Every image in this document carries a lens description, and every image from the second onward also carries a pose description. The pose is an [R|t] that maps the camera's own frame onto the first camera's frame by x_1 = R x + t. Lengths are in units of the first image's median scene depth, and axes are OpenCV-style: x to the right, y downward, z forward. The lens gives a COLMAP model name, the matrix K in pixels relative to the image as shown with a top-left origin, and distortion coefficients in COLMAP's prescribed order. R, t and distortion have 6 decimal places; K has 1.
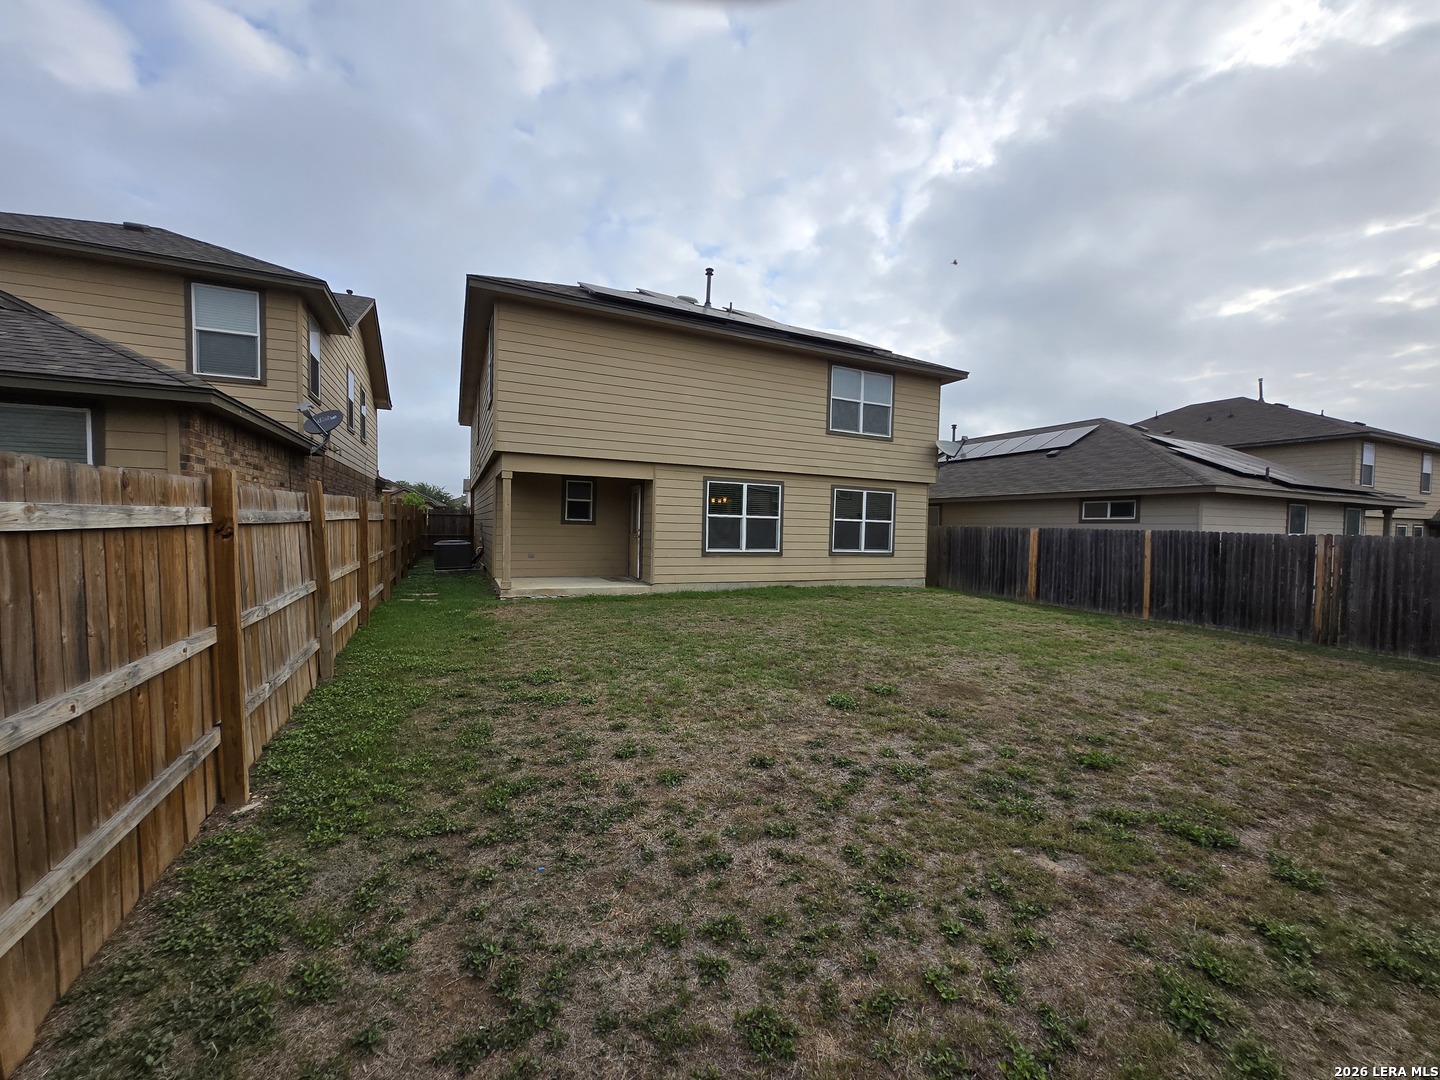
lens RADIAL K [[572.1, 0, 724.4], [0, 572.1, 552.3], [0, 0, 1]] dist [-0.000138, -0.000342]
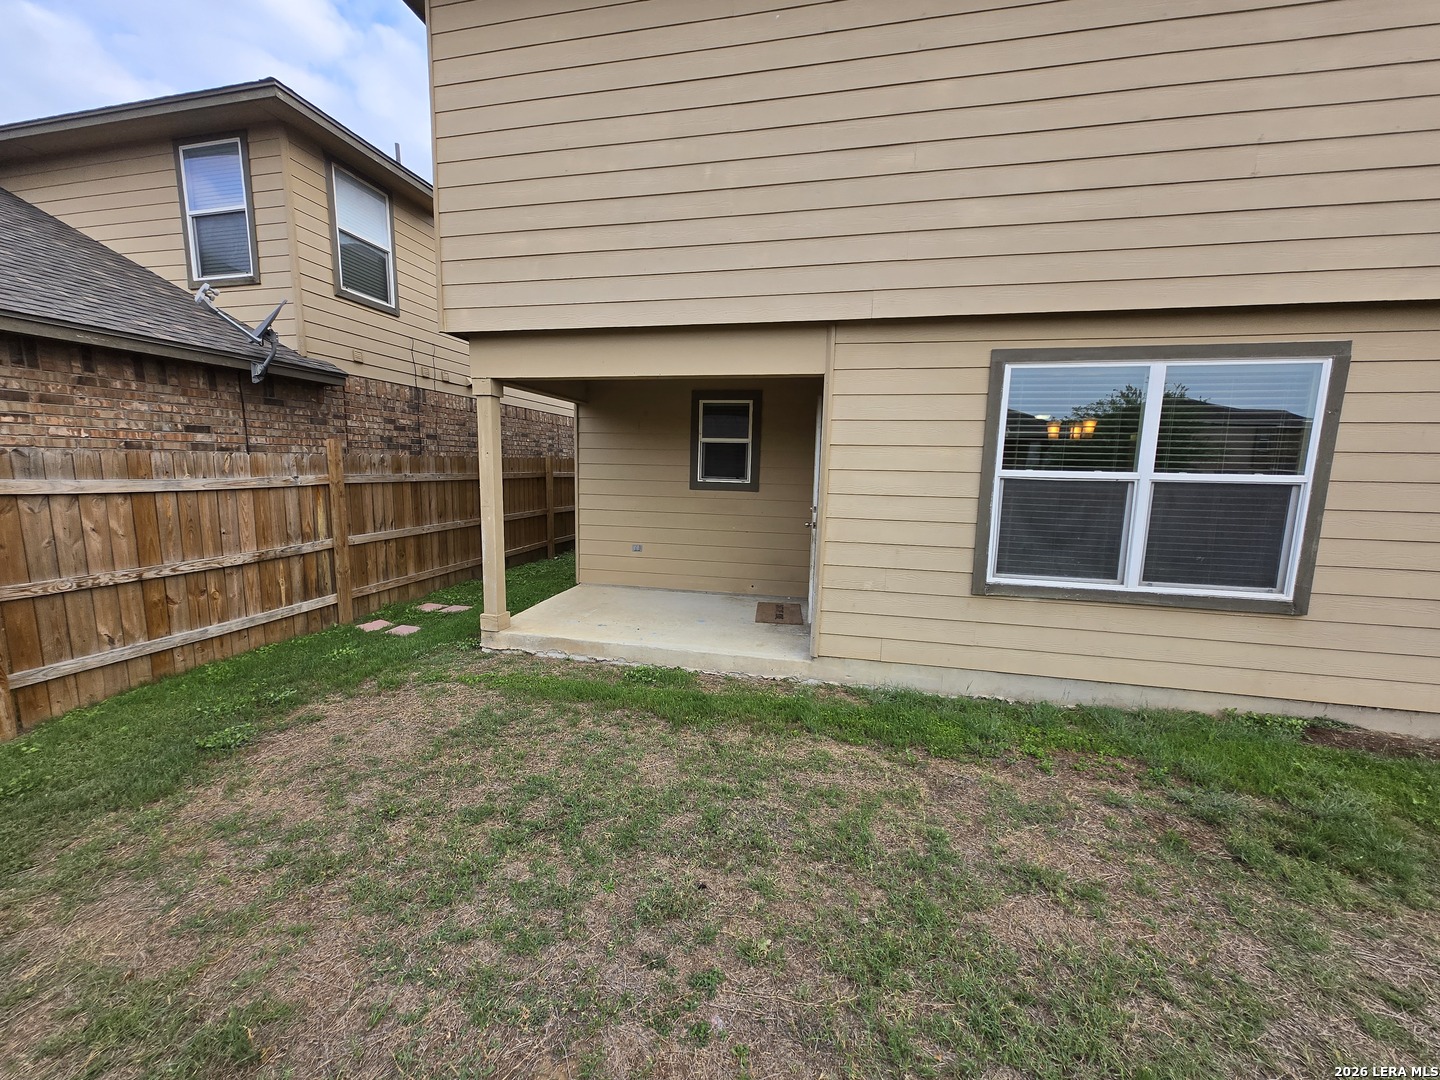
lens RADIAL K [[562.2, 0, 713.2], [0, 562.2, 542.5], [0, 0, 1]] dist [0.002826, -0.001300]
pose [[0.788133, 0.076945, -0.610676, 0.038197], [-0.028261, 0.995633, 0.088976, -0.046287], [0.614856, -0.052867, 0.786866, 0.607270]]
